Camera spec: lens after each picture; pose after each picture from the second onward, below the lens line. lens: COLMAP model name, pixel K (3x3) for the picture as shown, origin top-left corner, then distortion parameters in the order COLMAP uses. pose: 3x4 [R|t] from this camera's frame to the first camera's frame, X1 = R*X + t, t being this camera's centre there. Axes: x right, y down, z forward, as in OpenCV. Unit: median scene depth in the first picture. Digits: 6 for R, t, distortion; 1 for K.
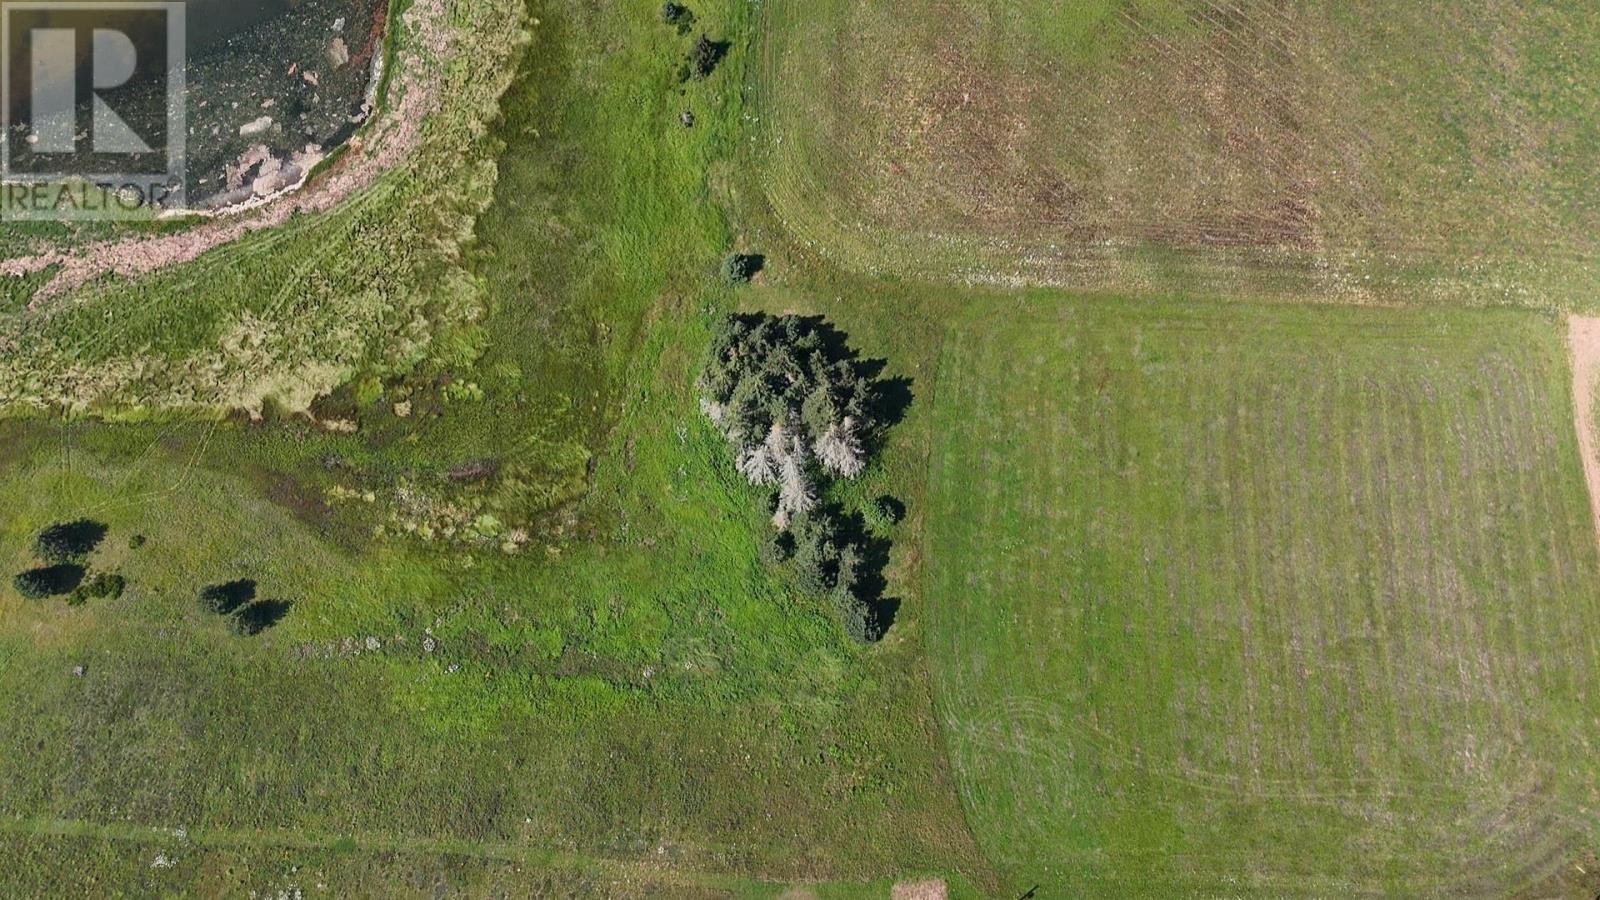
lens RADIAL K [[1182.8, 0, 802.9], [0, 1182.8, 450.9], [0, 0, 1]] dist [0.079139, -0.083640]
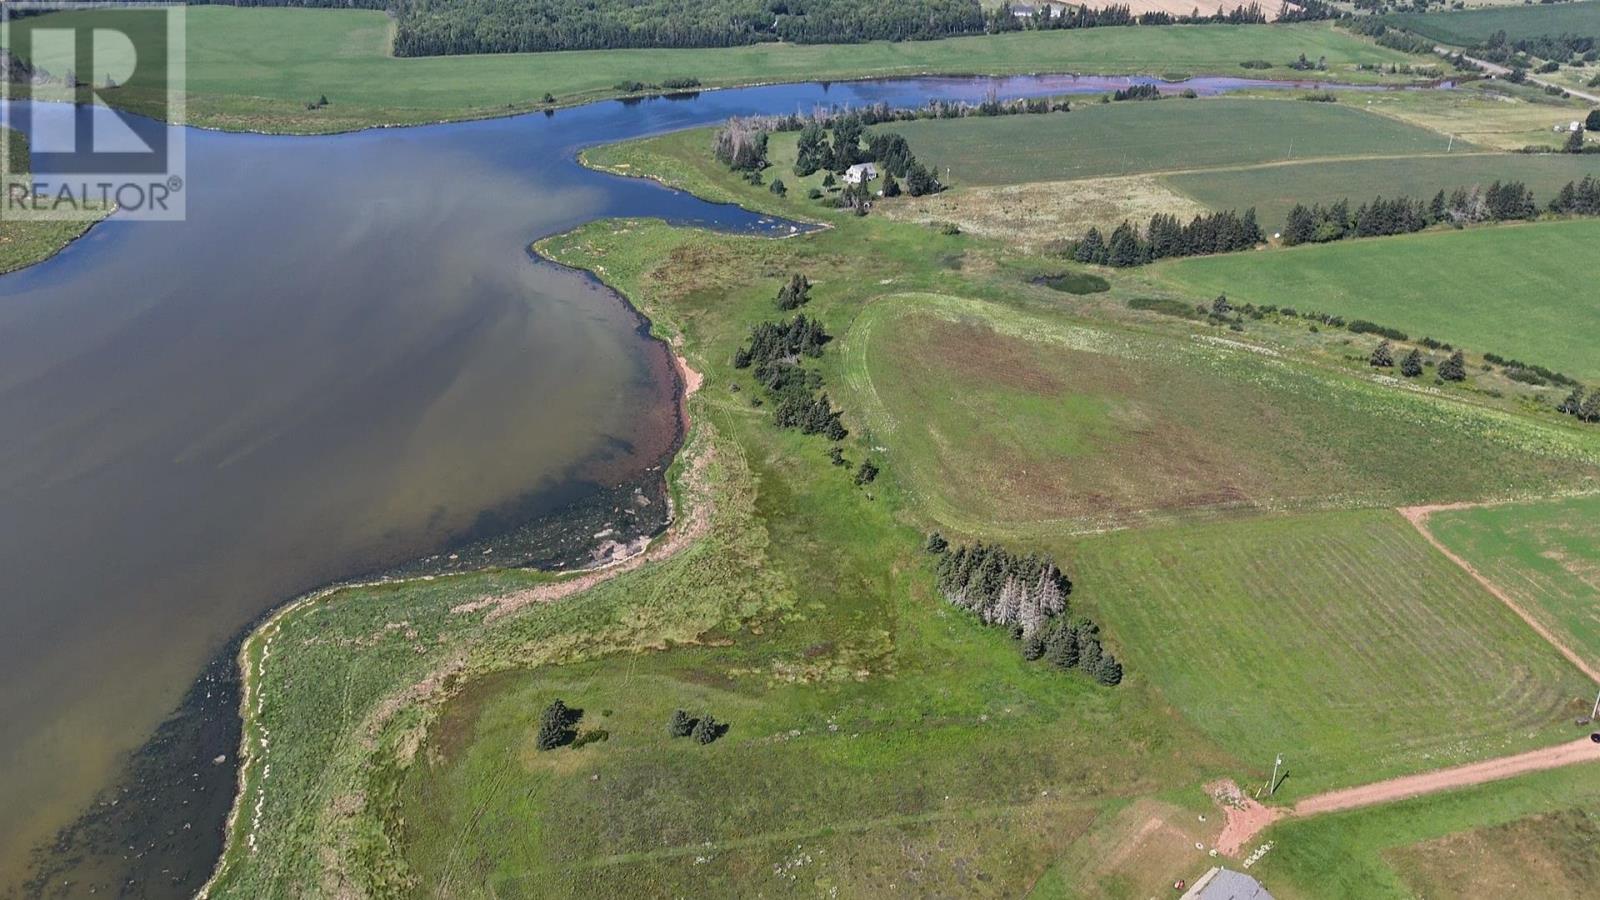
lens RADIAL K [[1184.2, 0, 800.0], [0, 1184.2, 450.0], [0, 0, 1]] dist [0.078912, -0.079788]
pose [[0.973142, -0.081904, 0.215145, -0.579888], [0.203709, 0.741693, -0.639057, 0.754972], [-0.107230, 0.665719, 0.738457, -0.264302]]
